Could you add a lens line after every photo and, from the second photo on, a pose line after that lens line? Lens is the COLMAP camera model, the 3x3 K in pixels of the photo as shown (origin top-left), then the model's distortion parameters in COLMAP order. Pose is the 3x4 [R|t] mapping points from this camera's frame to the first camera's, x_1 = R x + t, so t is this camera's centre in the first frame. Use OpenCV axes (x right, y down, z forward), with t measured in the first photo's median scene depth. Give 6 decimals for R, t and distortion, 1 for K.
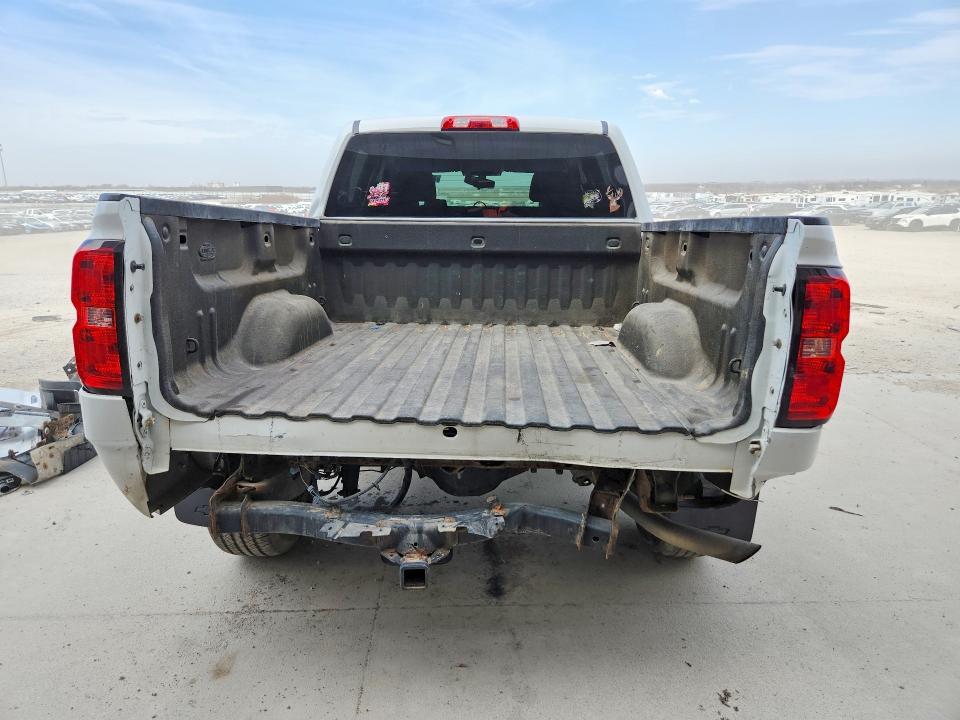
lens RADIAL K [[648.6, 0, 480.0], [0, 648.6, 362.3], [0, 0, 1]] dist [0.003690, -0.000086]
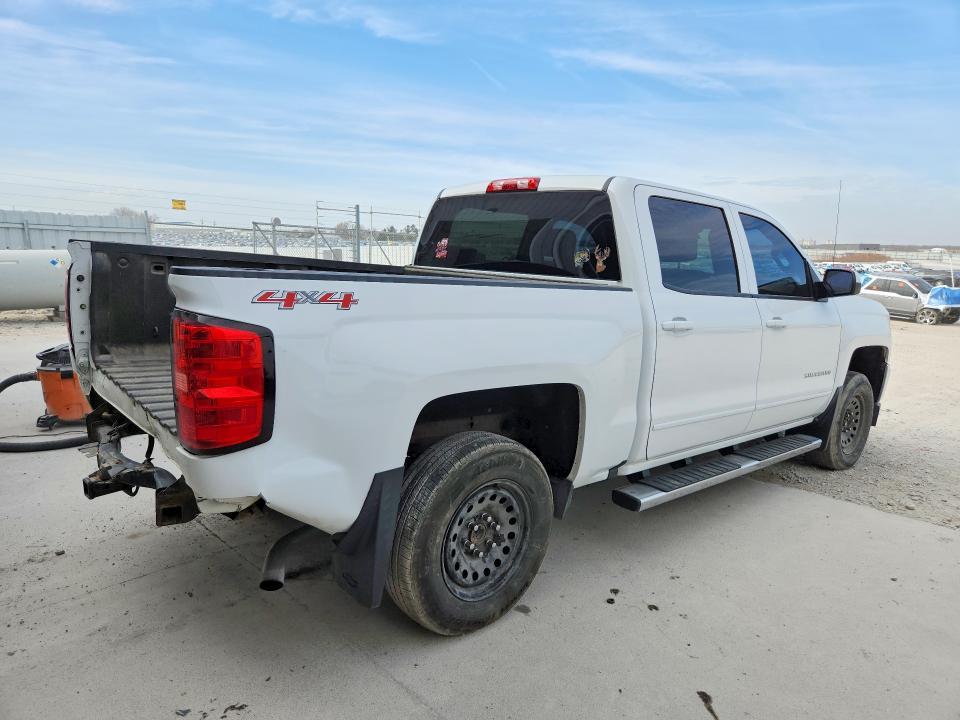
lens RADIAL K [[654.3, 0, 482.8], [0, 654.3, 357.8], [0, 0, 1]] dist [0.011748, 0.003149]
pose [[0.679941, 0.143228, -0.719142, 0.782576], [-0.207874, 0.978154, -0.001728, -0.077699], [0.703184, 0.150666, 0.694861, 0.257094]]
